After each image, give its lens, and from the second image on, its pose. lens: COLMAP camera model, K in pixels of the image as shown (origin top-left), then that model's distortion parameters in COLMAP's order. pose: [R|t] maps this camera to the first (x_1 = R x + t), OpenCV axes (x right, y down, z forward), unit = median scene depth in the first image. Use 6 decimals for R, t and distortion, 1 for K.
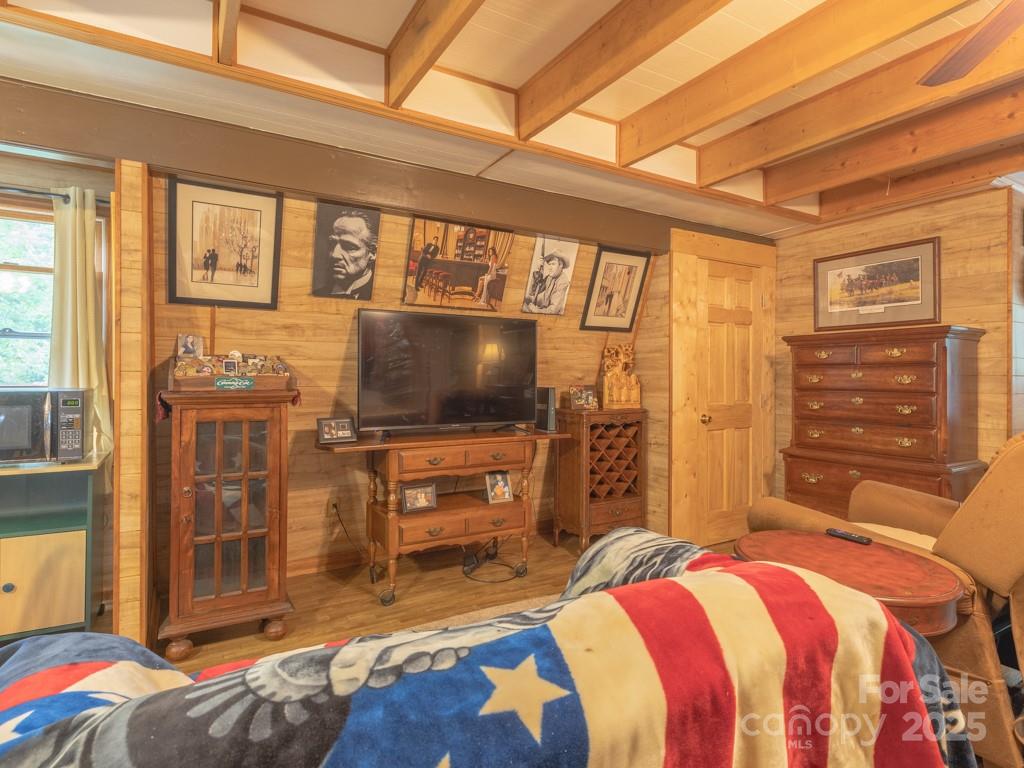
lens RADIAL K [[549.4, 0, 514.9], [0, 549.4, 377.7], [0, 0, 1]] dist [0.002125, 0.000842]
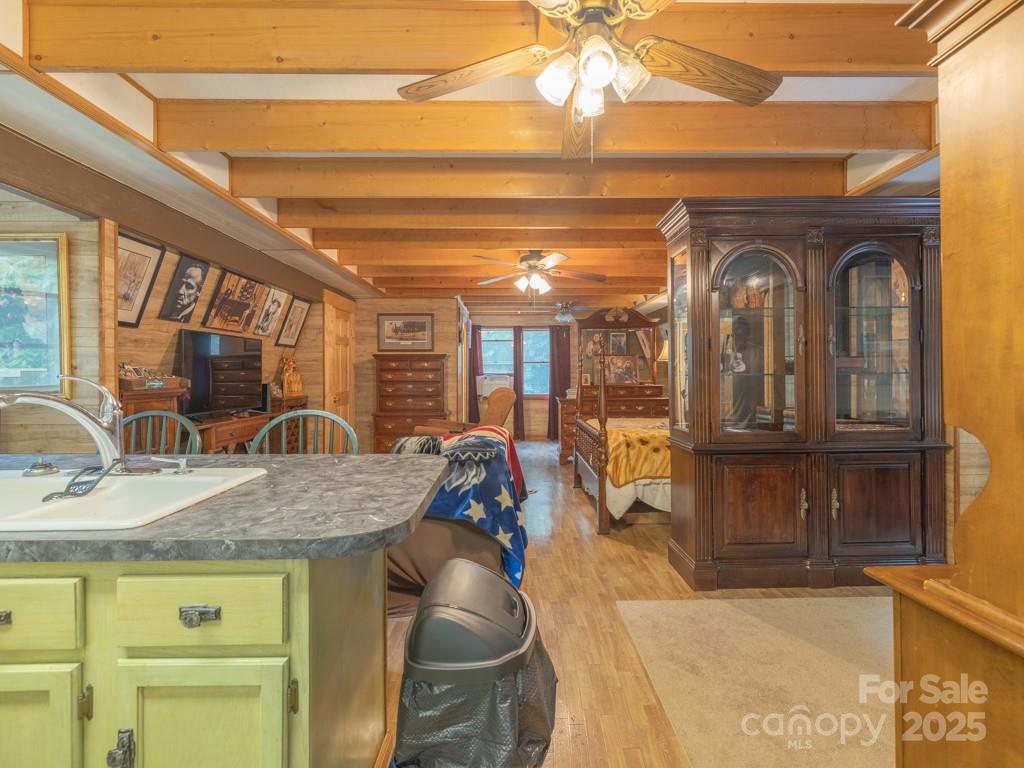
lens RADIAL K [[485.1, 0, 511.7], [0, 485.1, 379.3], [0, 0, 1]] dist [0.001309, -0.001044]
pose [[0.506241, -0.013515, 0.862286, -0.803278], [0.003819, 0.999903, 0.013430, -0.010112], [-0.862384, -0.003506, 0.506243, -0.296995]]
